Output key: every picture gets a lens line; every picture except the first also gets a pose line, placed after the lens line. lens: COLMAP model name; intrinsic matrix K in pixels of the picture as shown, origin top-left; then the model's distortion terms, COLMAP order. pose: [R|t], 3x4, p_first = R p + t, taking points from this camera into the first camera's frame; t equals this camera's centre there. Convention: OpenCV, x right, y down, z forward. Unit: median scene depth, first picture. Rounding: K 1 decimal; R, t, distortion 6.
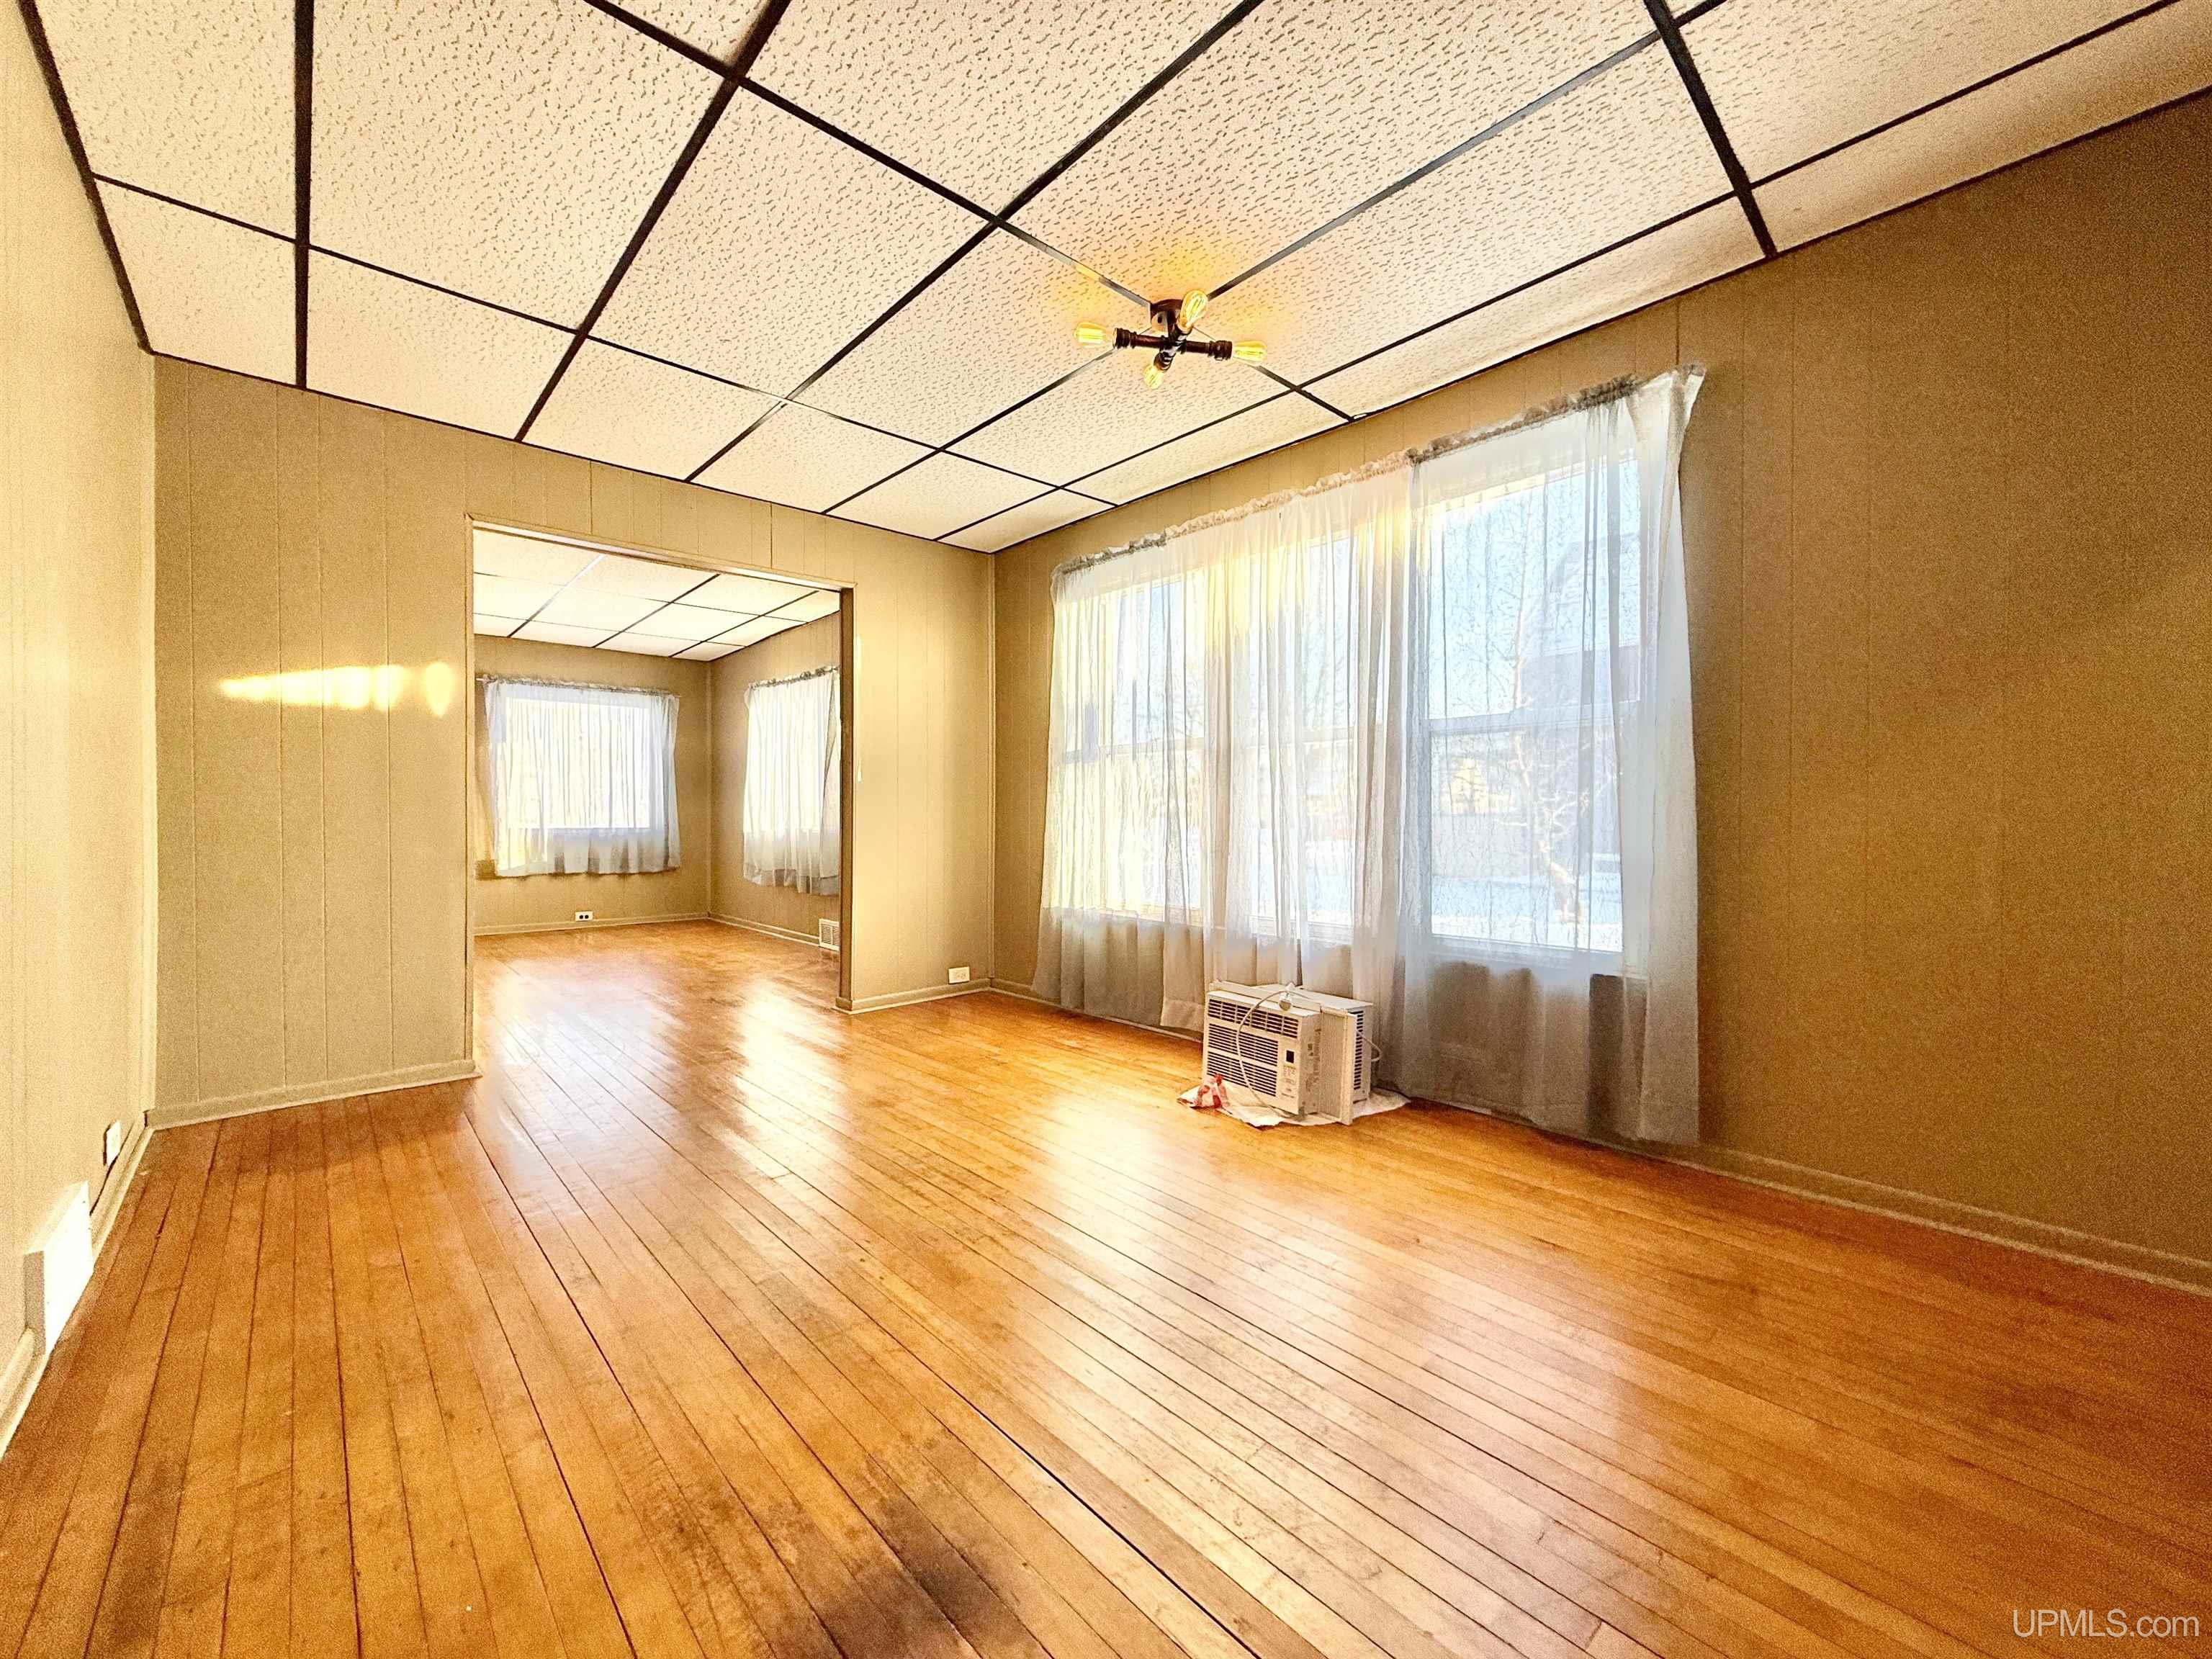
lens RADIAL K [[878.2, 0, 1094.1], [0, 878.2, 826.5], [0, 0, 1]] dist [0.003120, 0.000006]
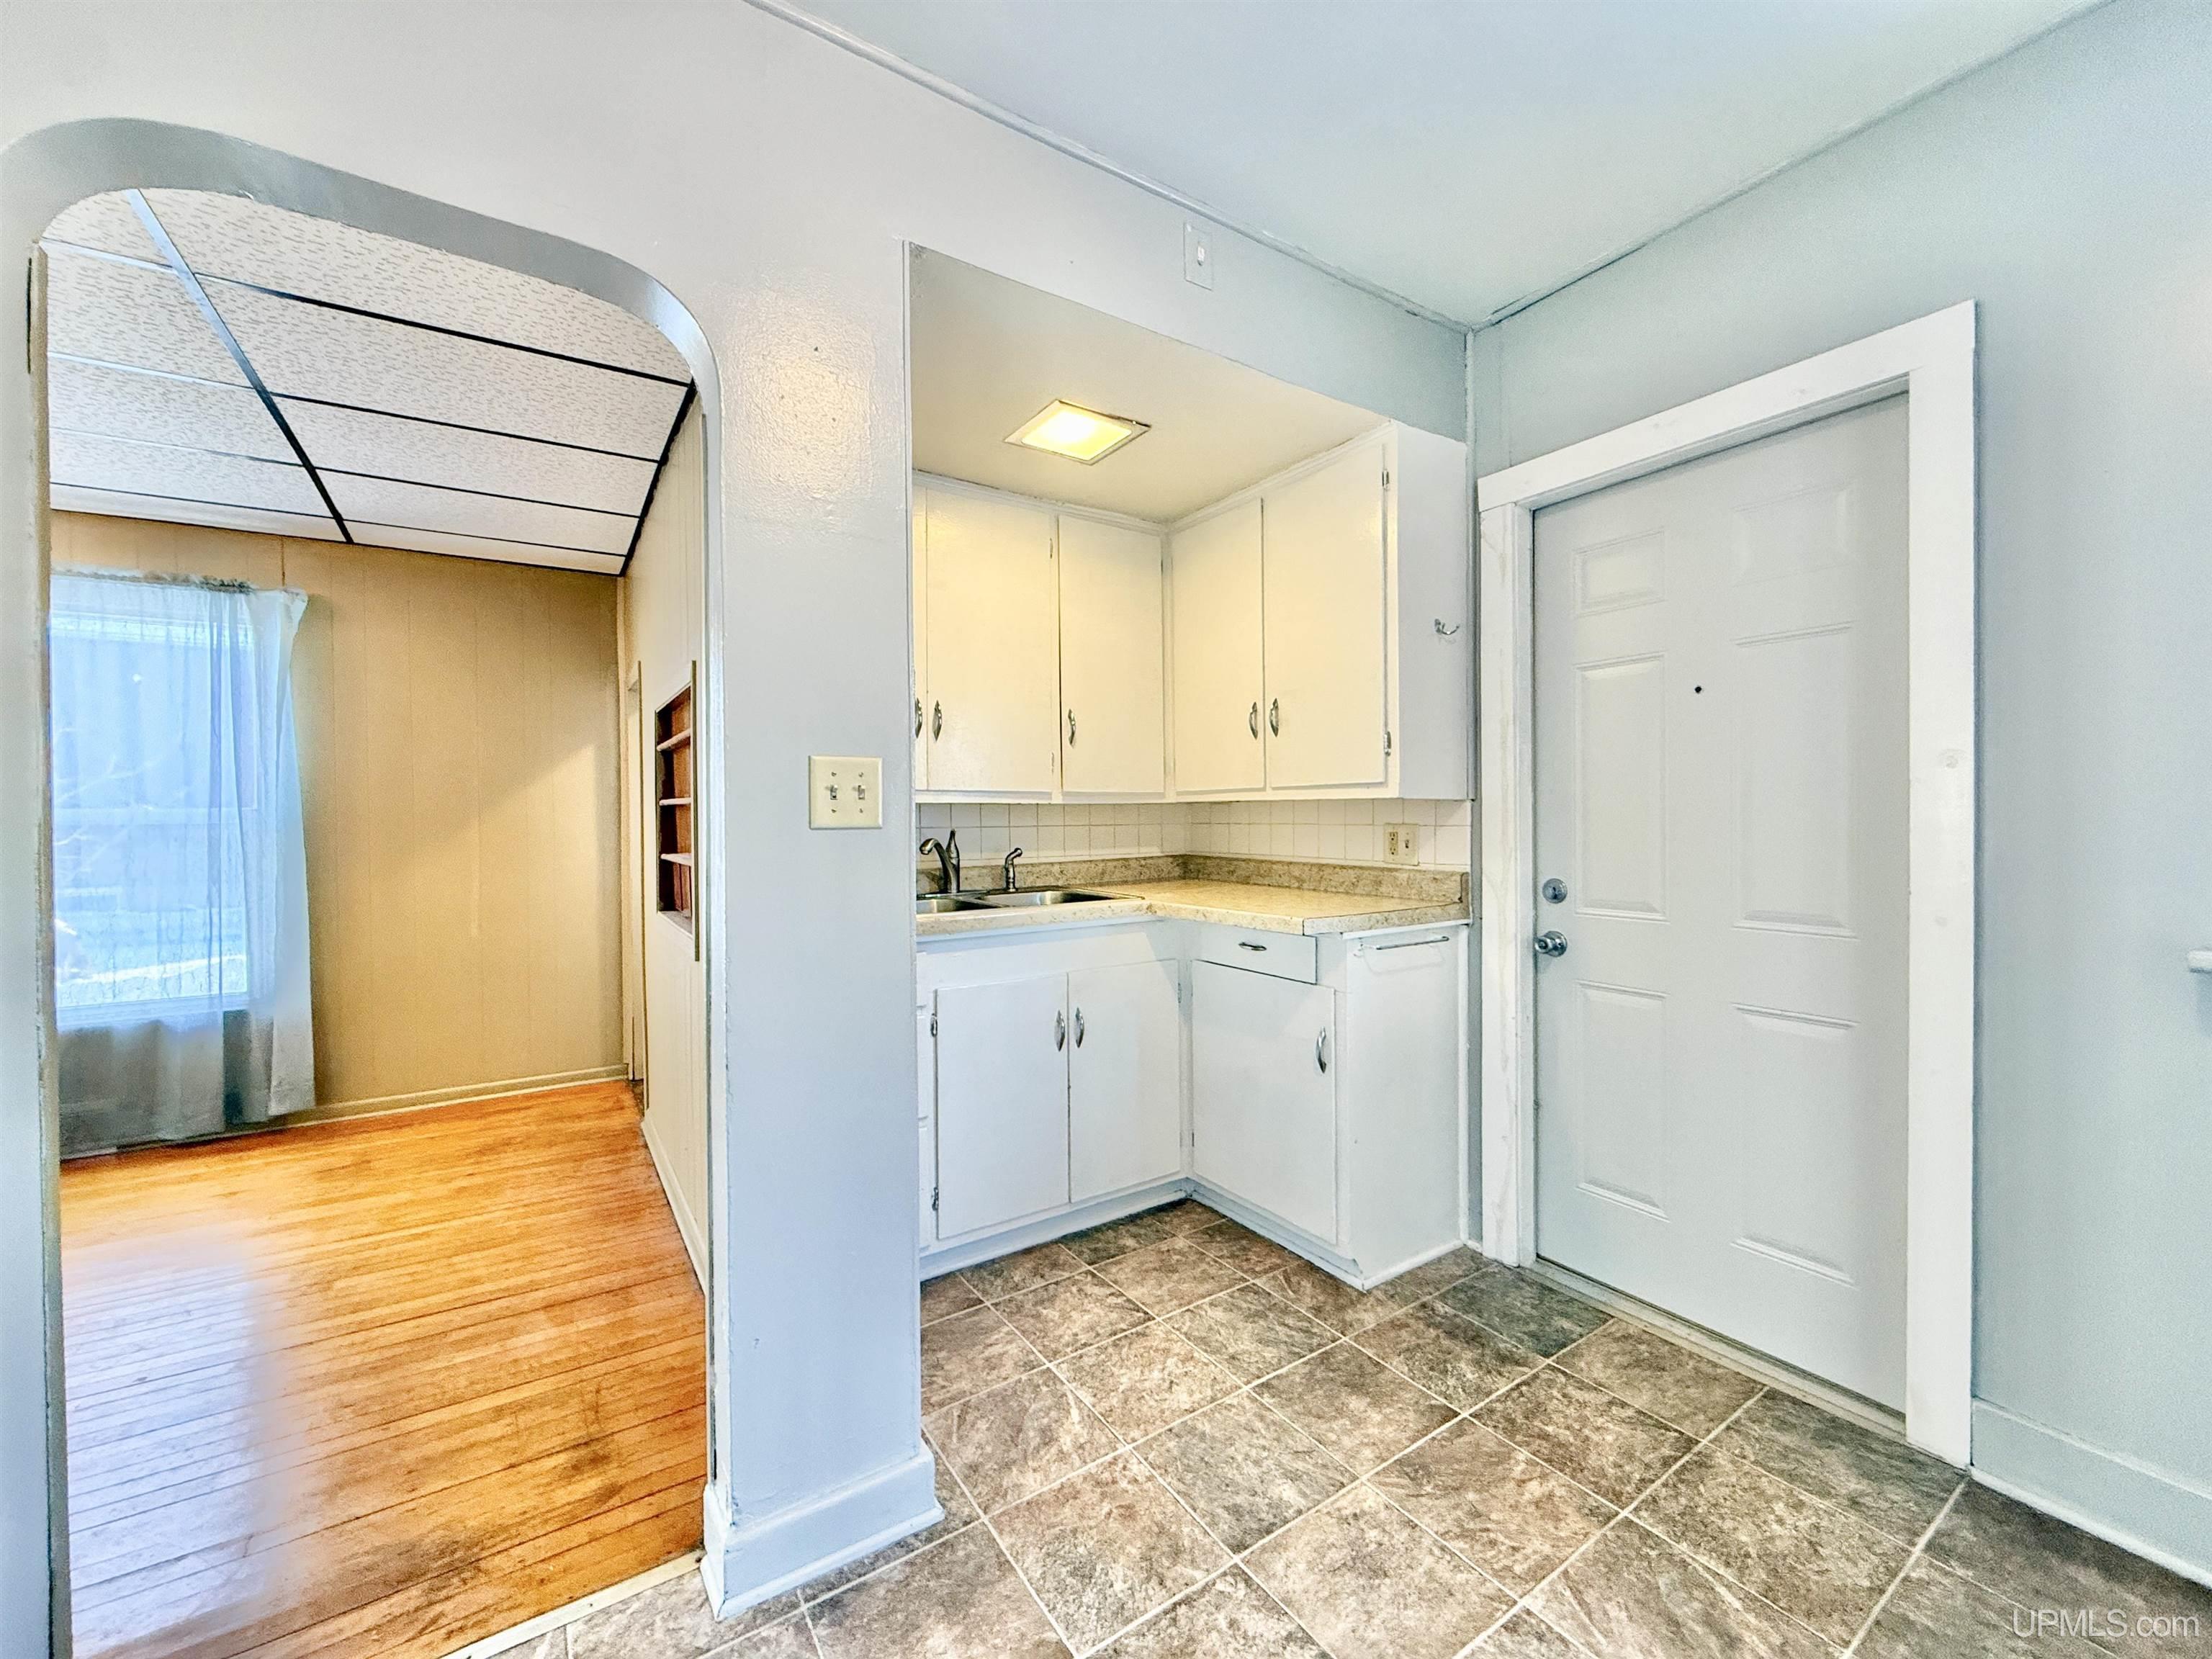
lens RADIAL K [[878.2, 0, 1090.3], [0, 878.2, 821.6], [0, 0, 1]] dist [0.003120, 0.000006]
pose [[0.170094, -0.013403, 0.985337, -0.542040], [0.025062, 0.999643, 0.009271, -0.100982], [-0.985109, 0.023118, 0.170370, -0.548889]]
